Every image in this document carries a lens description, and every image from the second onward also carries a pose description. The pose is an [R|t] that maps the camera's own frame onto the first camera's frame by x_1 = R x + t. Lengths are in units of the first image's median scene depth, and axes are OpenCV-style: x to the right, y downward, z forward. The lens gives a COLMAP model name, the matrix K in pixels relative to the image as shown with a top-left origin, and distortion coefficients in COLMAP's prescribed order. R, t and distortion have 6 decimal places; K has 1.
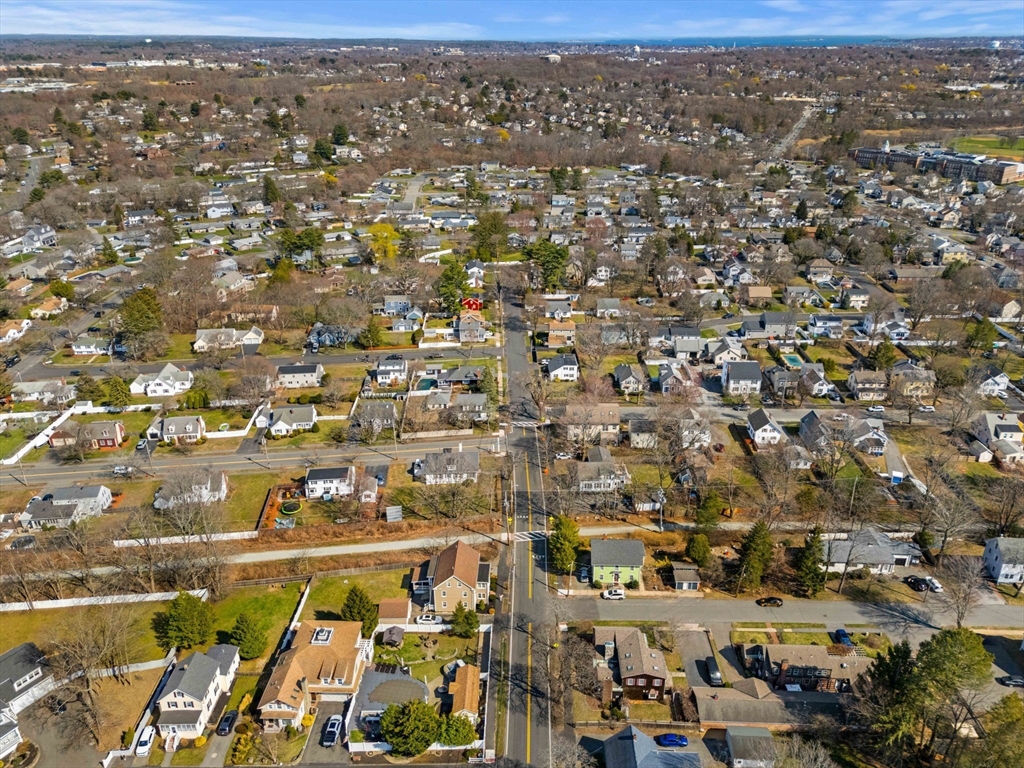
lens RADIAL K [[753.9, 0, 516.6], [0, 753.9, 381.7], [0, 0, 1]] dist [0.098073, -0.111003]
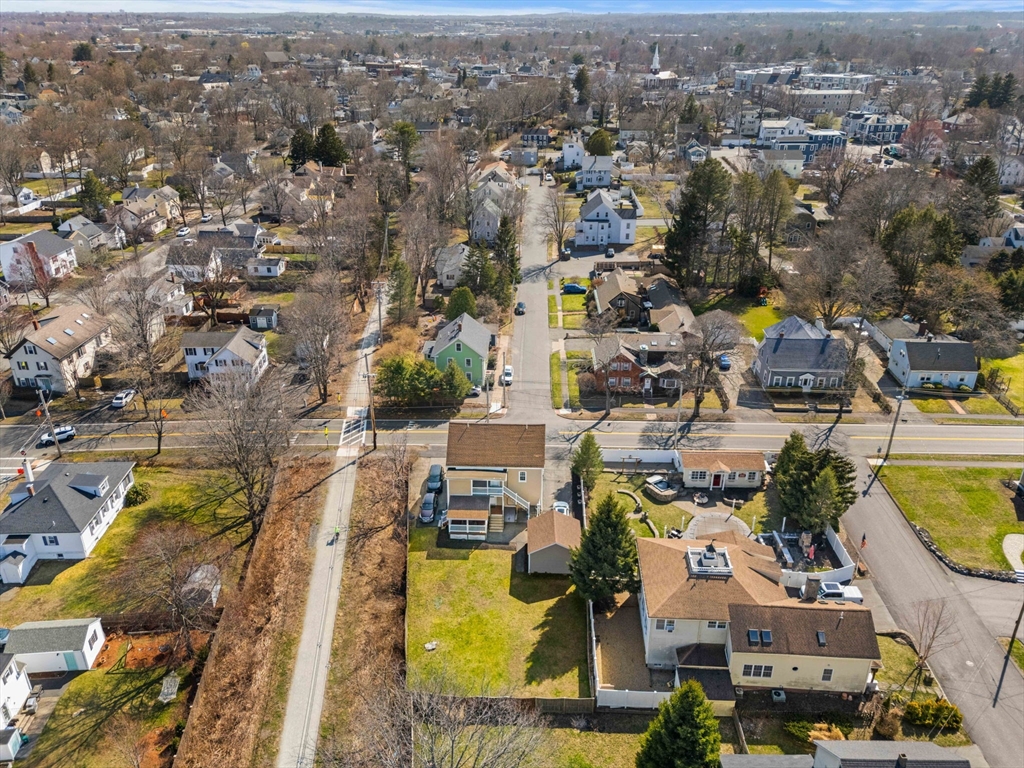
lens RADIAL K [[753.9, 0, 516.6], [0, 753.9, 381.7], [0, 0, 1]] dist [0.098073, -0.111003]
pose [[0.014488, -0.435141, 0.900246, -0.401279], [0.408130, 0.824498, 0.391960, -0.011997], [-0.912809, 0.361738, 0.189540, 0.587739]]
